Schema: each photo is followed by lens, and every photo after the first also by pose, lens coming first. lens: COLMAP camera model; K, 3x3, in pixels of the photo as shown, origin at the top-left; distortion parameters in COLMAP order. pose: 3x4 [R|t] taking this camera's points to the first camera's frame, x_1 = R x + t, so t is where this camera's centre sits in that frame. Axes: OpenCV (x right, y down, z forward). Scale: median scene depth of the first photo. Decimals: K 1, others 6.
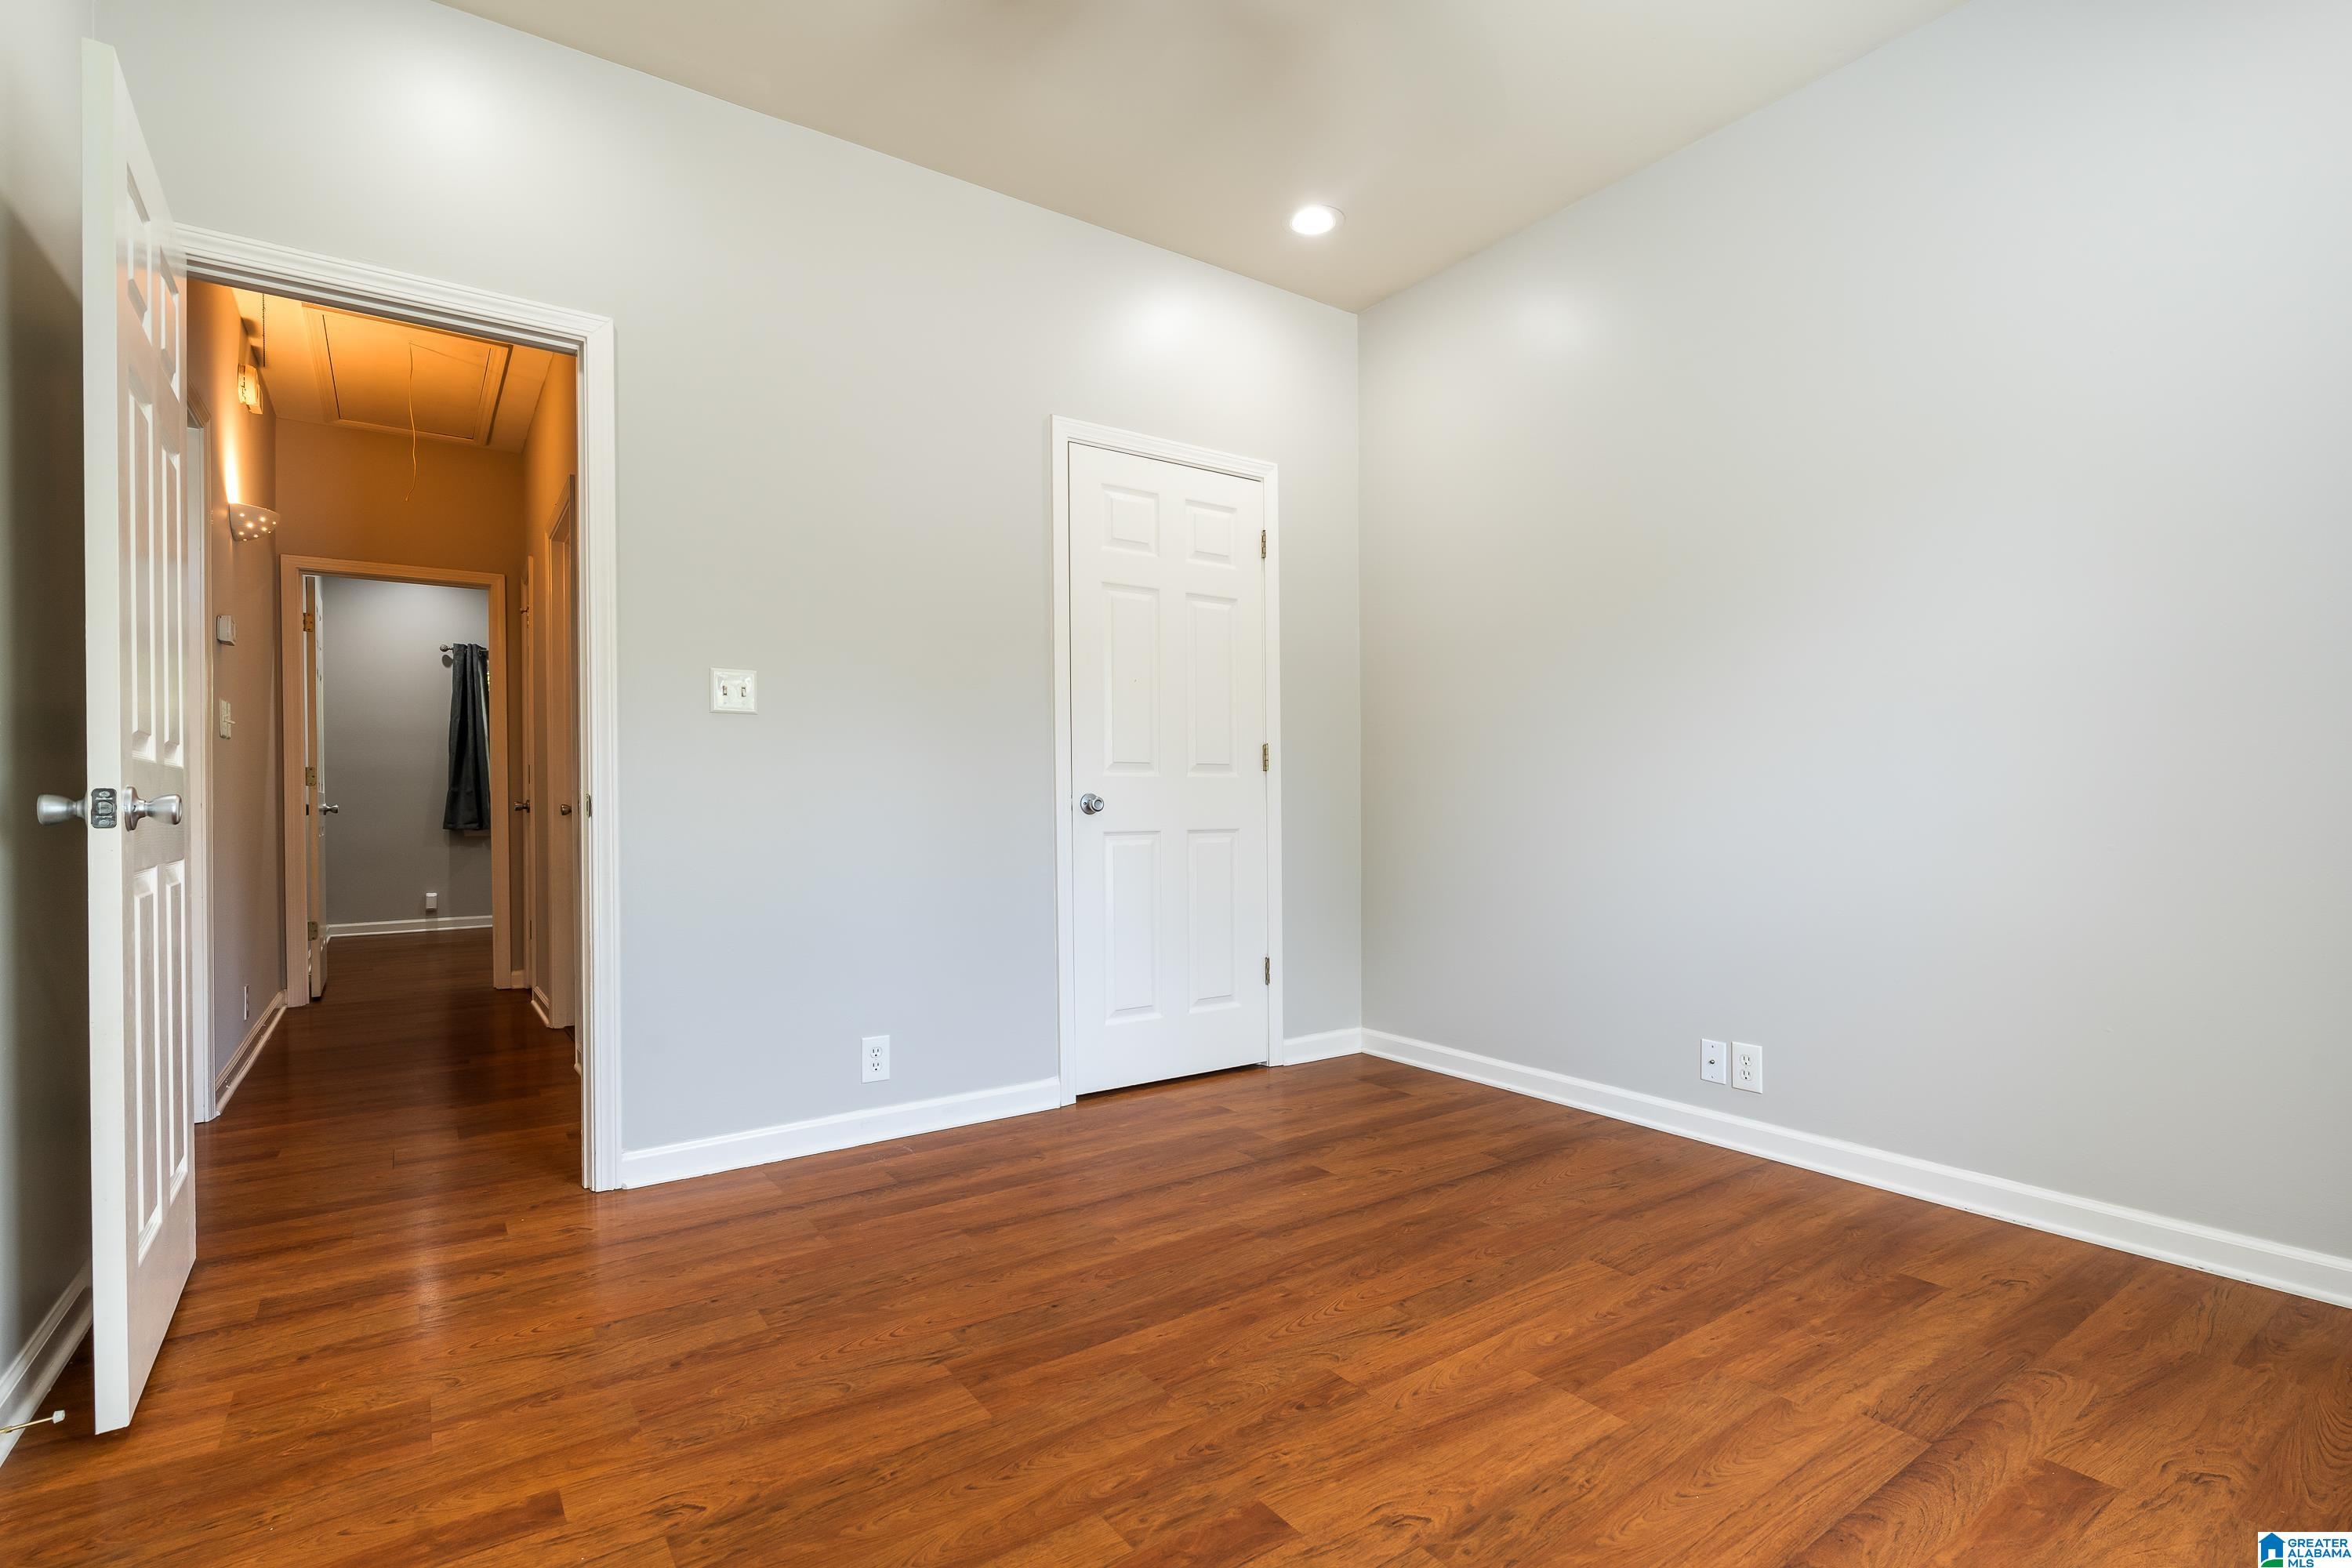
lens RADIAL K [[1087.6, 0, 1199.2], [0, 1087.6, 797.3], [0, 0, 1]] dist [-0.003842, 0.002696]
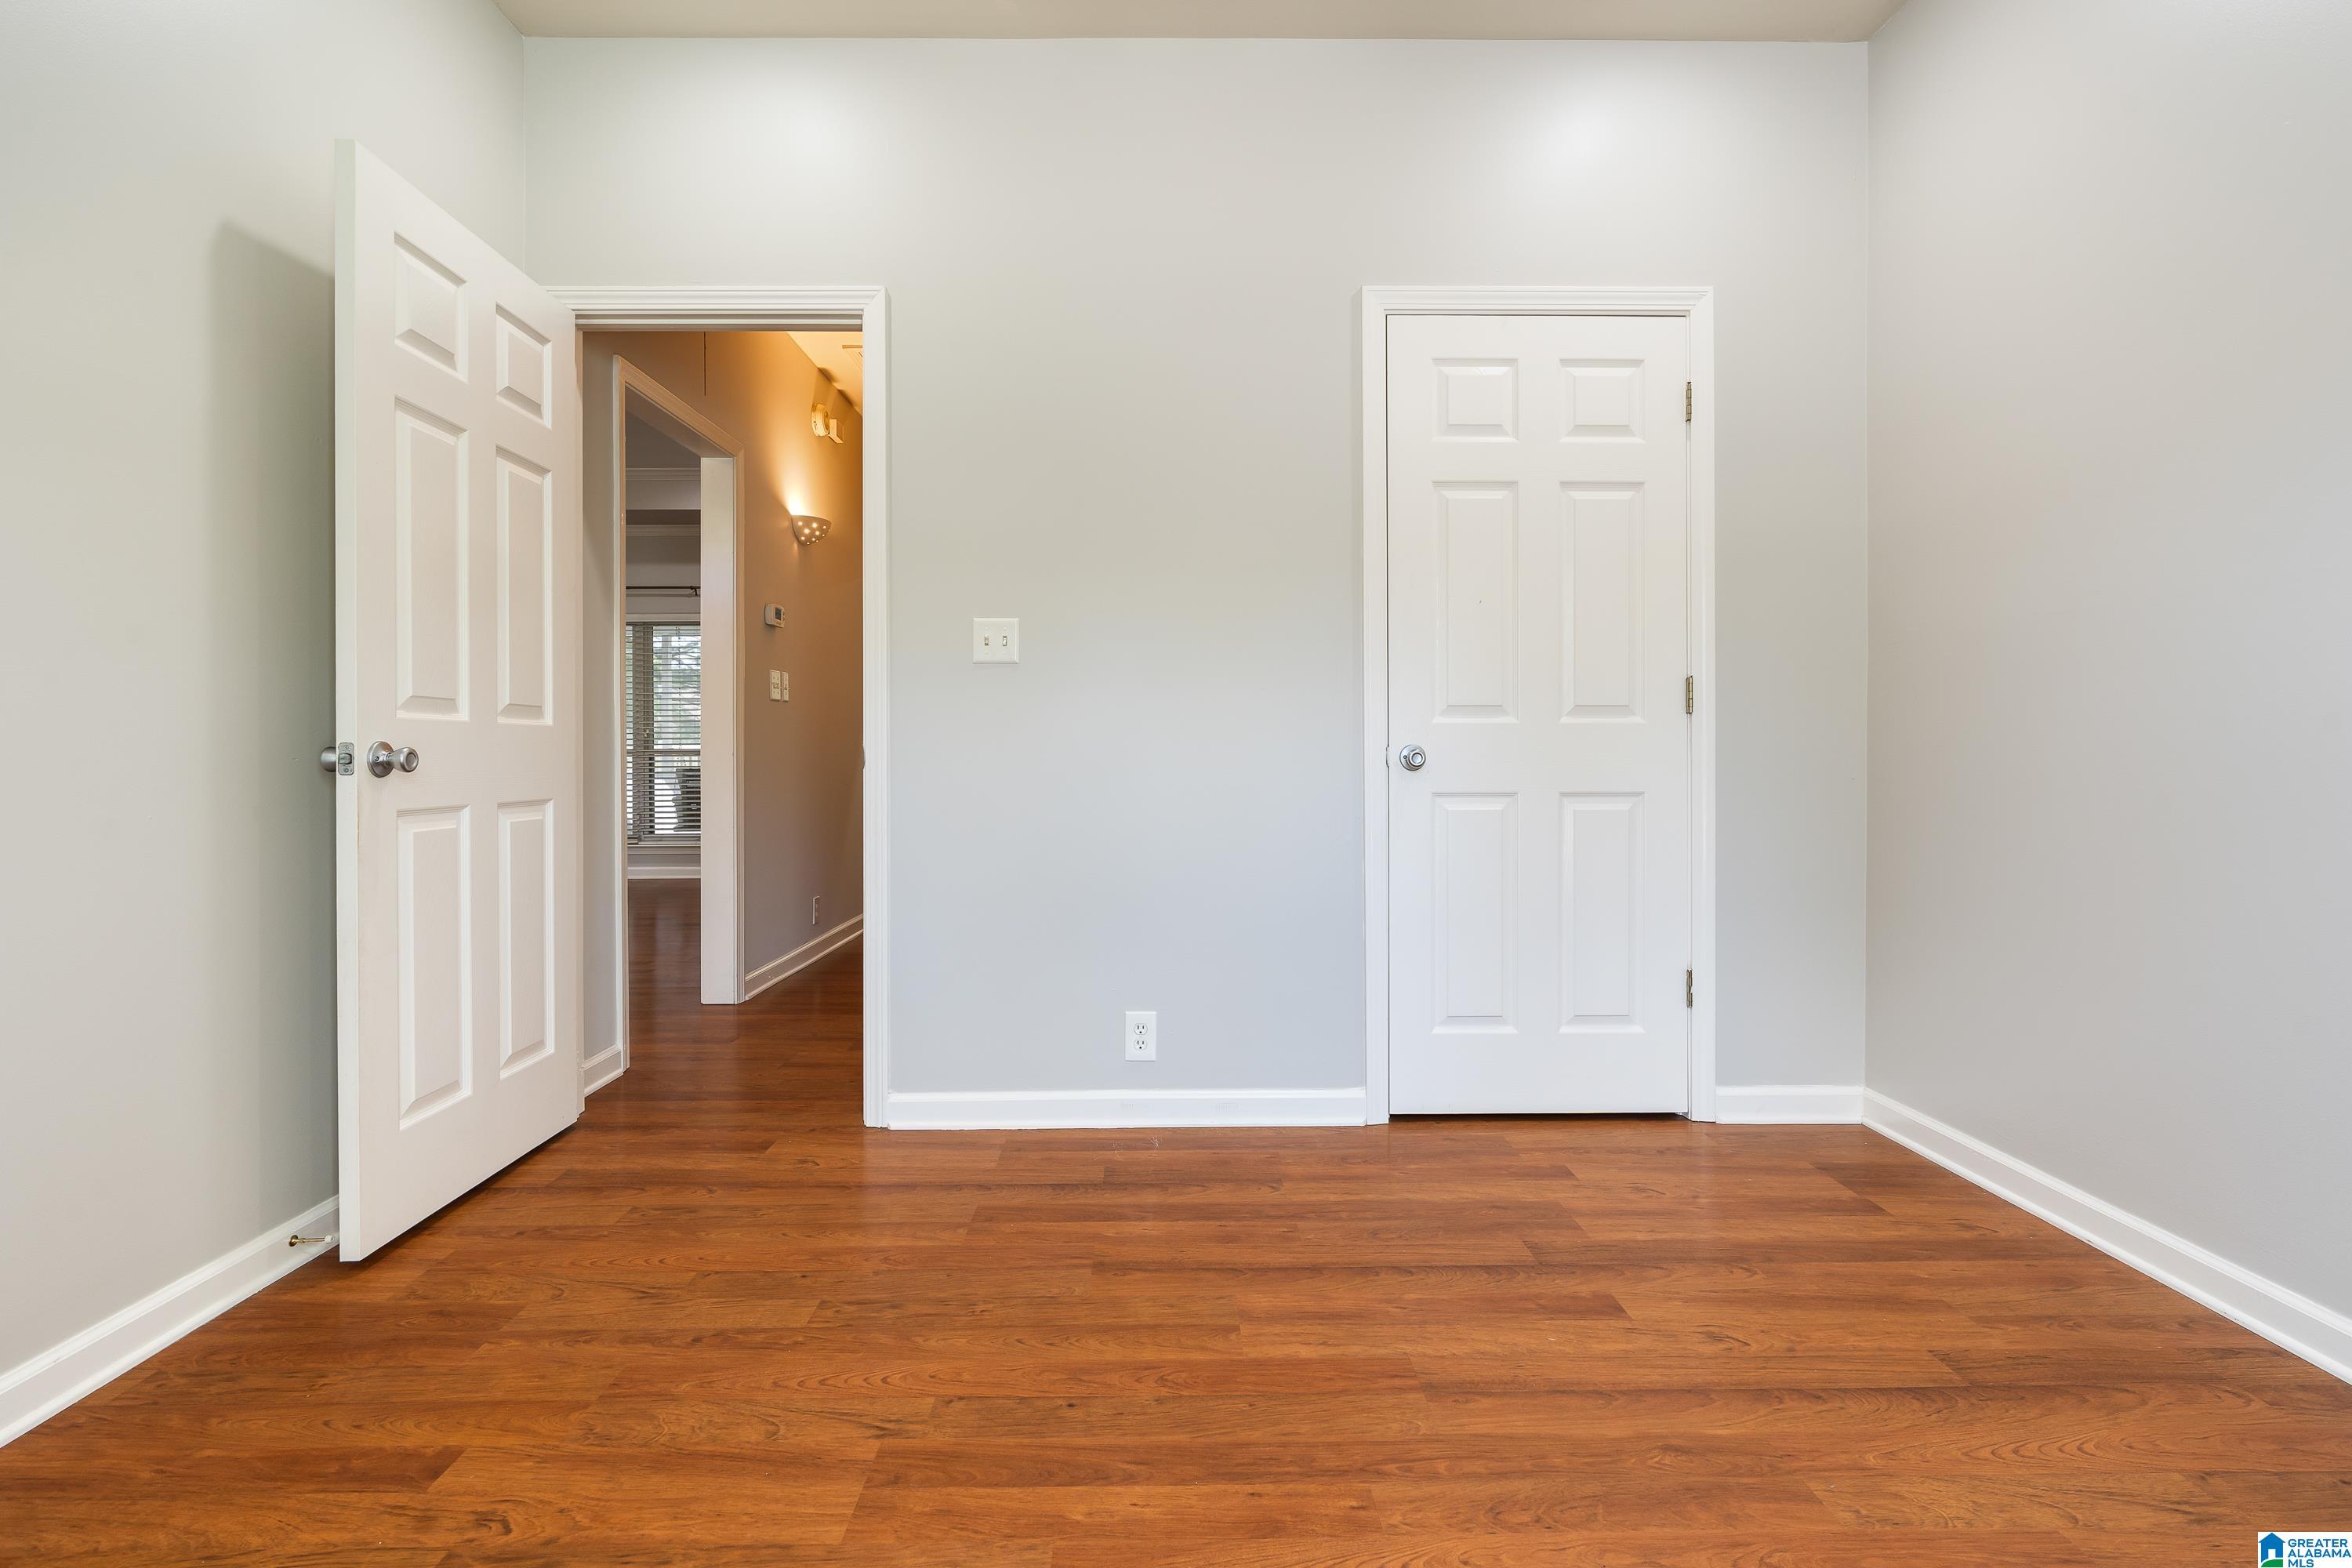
lens RADIAL K [[1087.6, 0, 1188.5], [0, 1087.6, 737.2], [0, 0, 1]] dist [-0.003842, 0.002696]
pose [[0.823897, -0.004758, -0.566719, 0.312216], [-0.000885, 0.999953, -0.009681, -0.000770], [0.566738, 0.008478, 0.823854, 0.335166]]
